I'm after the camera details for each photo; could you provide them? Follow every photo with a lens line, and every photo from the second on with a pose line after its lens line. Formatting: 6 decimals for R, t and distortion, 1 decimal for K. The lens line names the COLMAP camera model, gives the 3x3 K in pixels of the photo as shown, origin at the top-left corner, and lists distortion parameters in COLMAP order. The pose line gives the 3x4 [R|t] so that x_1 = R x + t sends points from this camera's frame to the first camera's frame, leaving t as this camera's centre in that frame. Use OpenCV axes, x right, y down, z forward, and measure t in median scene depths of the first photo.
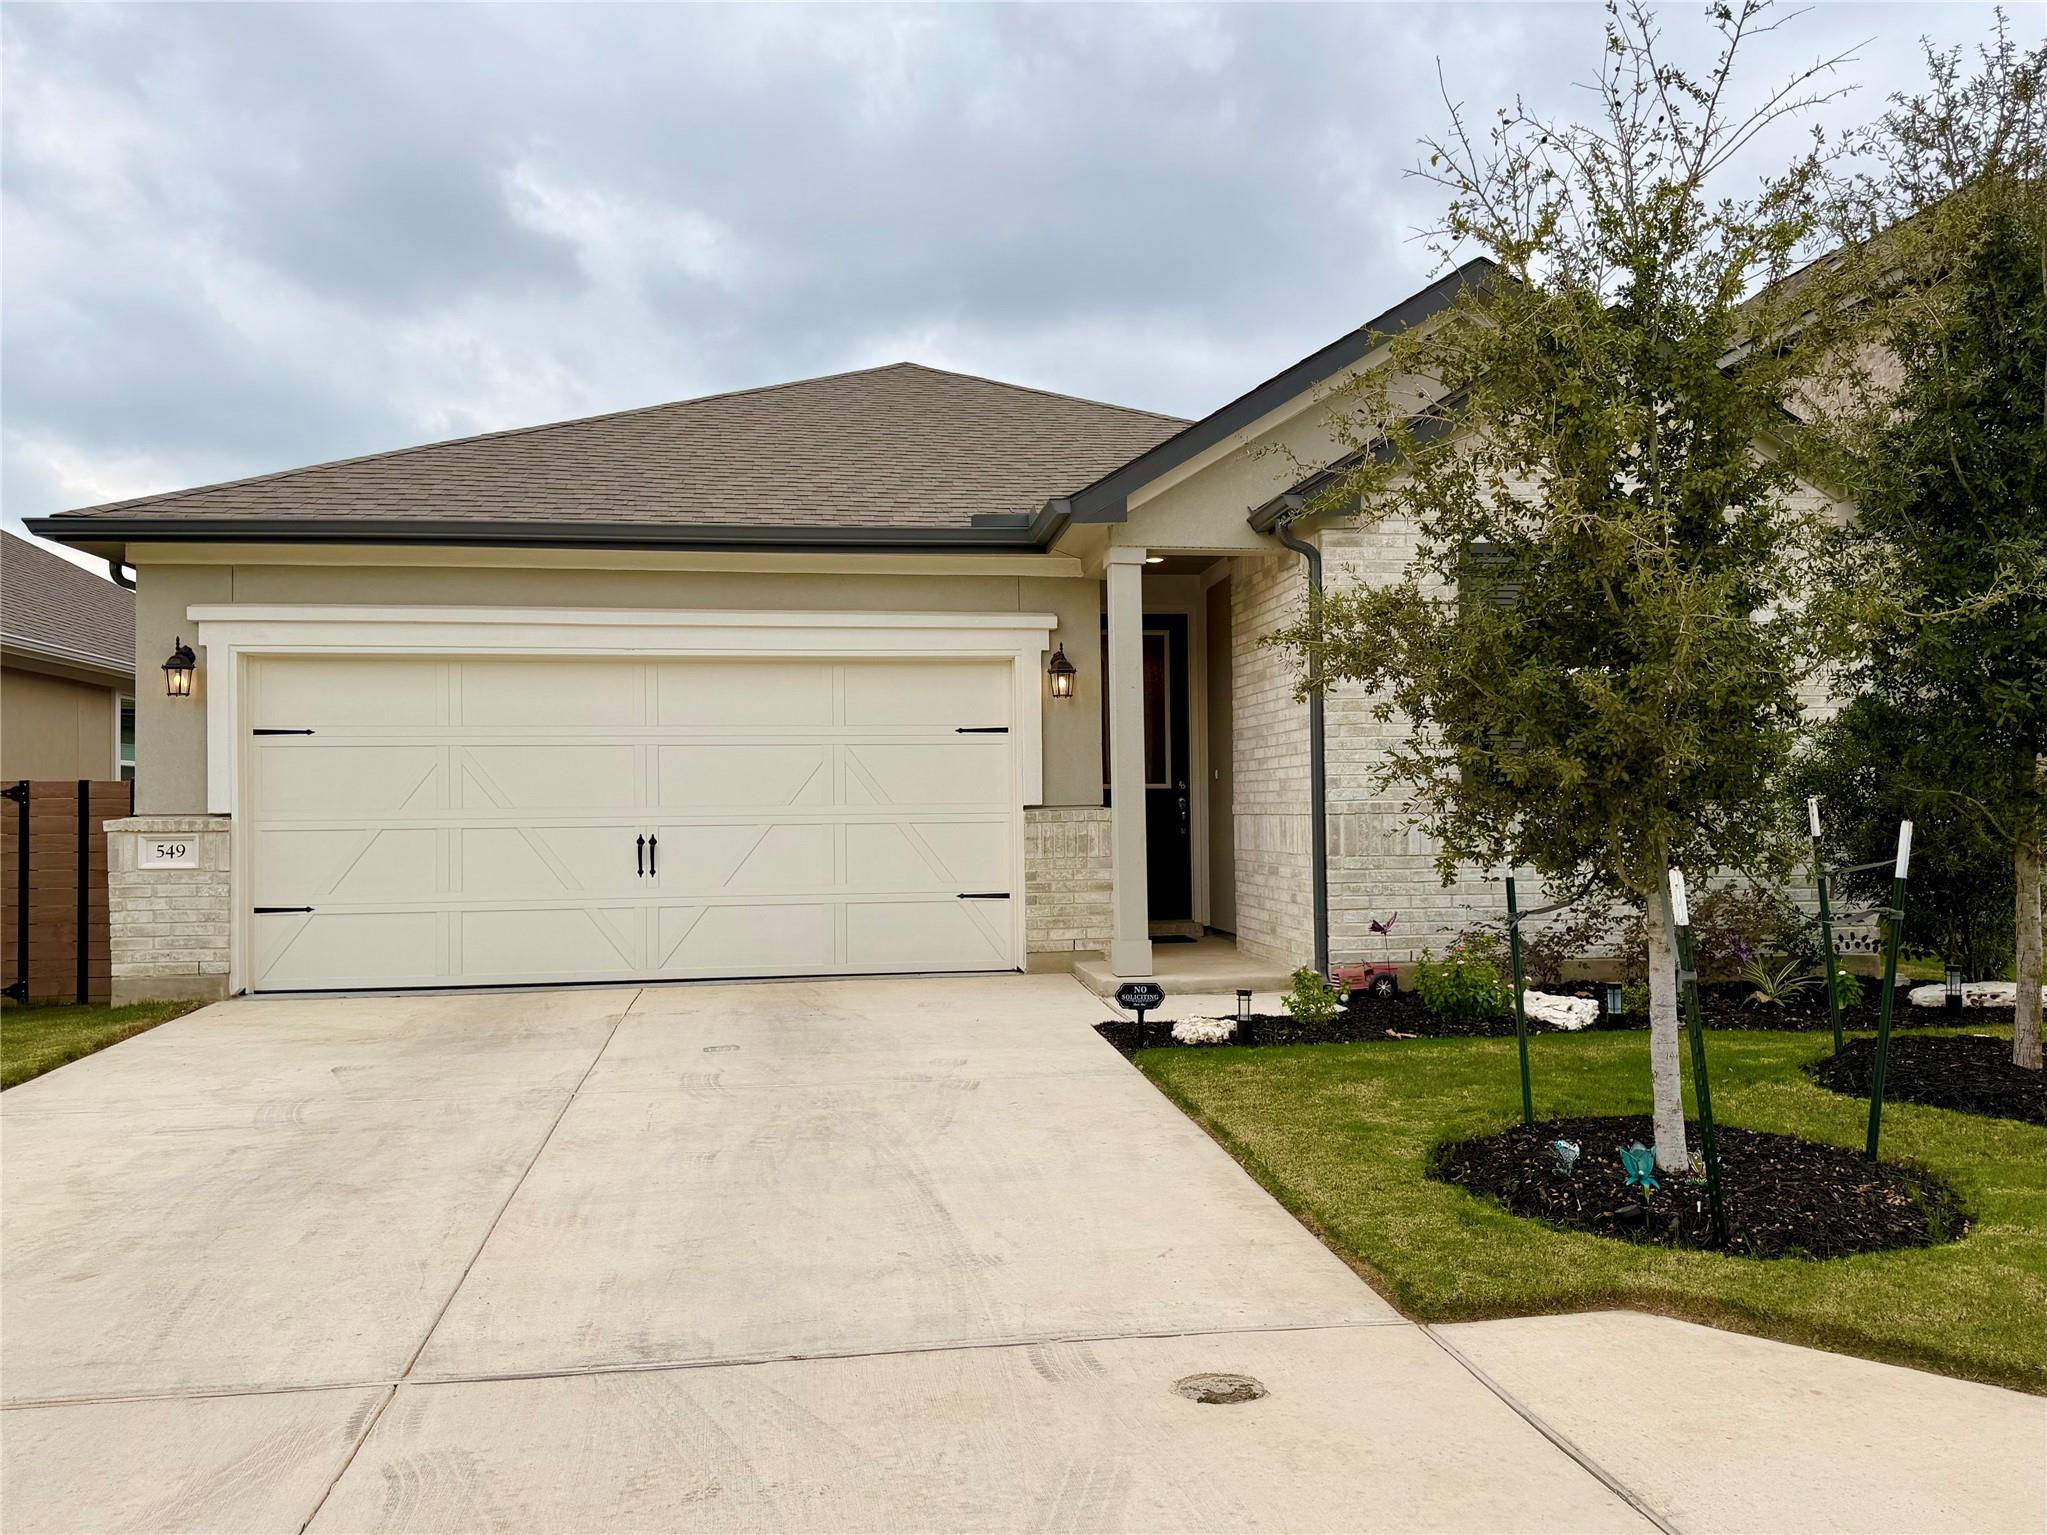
lens RADIAL K [[1629.1, 0, 1044.1], [0, 1629.1, 767.4], [0, 0, 1]] dist [0.050206, -0.072409]
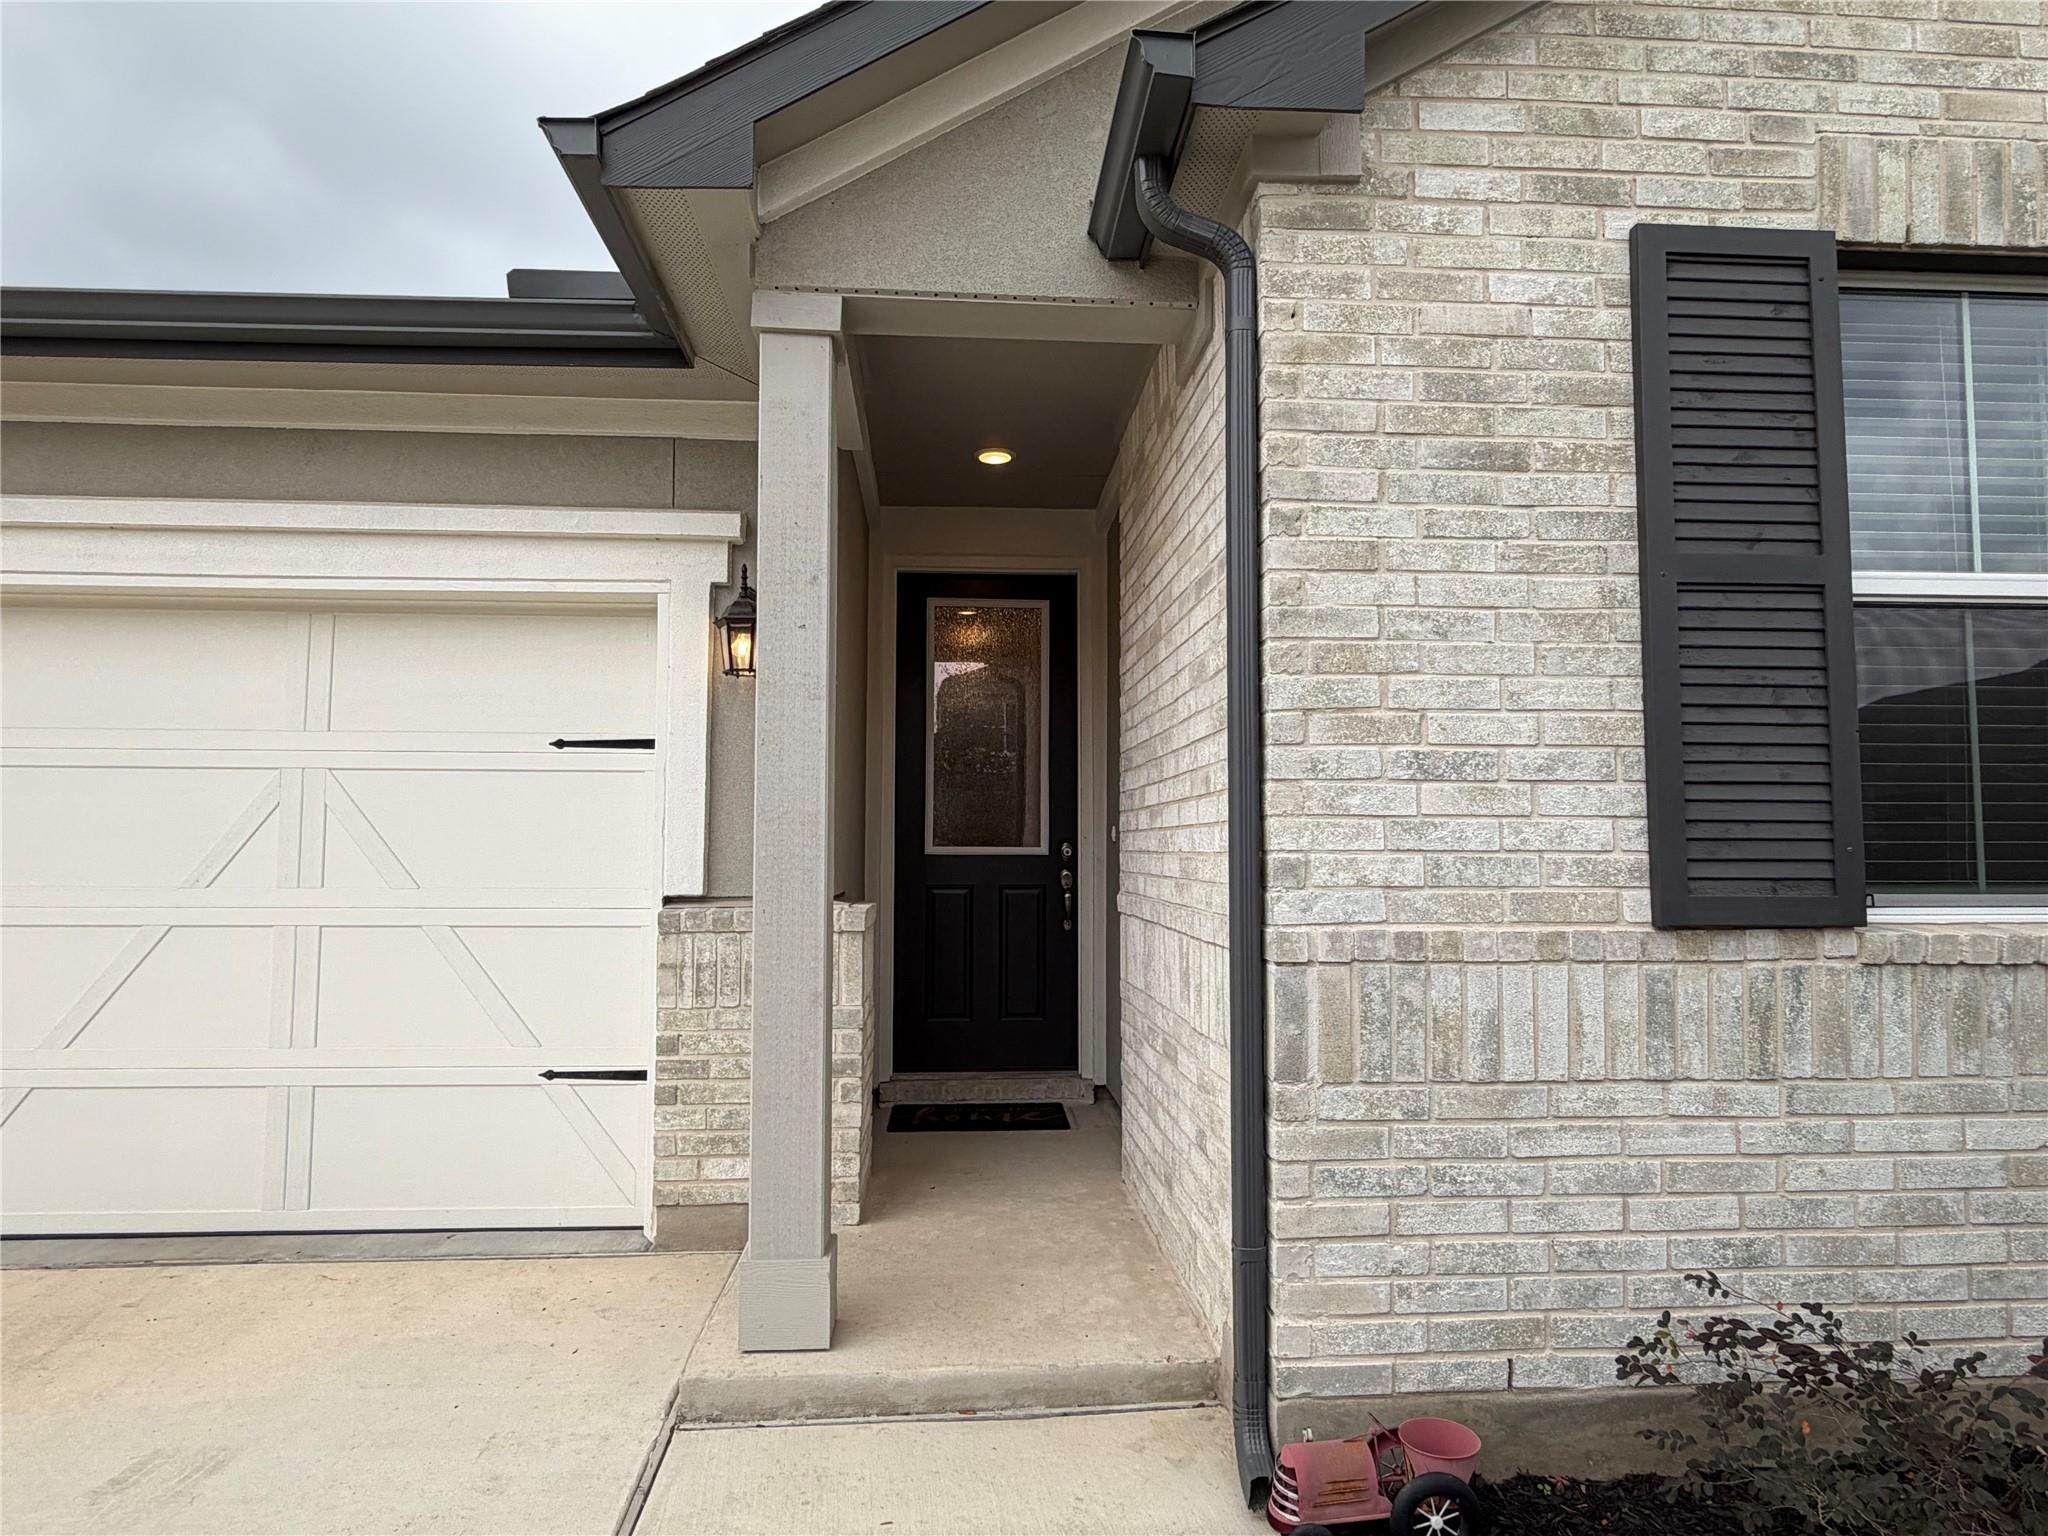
lens RADIAL K [[1211.2, 0, 1016.2], [0, 1211.2, 766.0], [0, 0, 1]] dist [-0.009865, 0.004422]
pose [[0.996496, 0.008051, -0.083255, 0.132623], [-0.011437, 0.999124, -0.040264, -0.002598], [0.082858, 0.041075, 0.995715, 0.693000]]
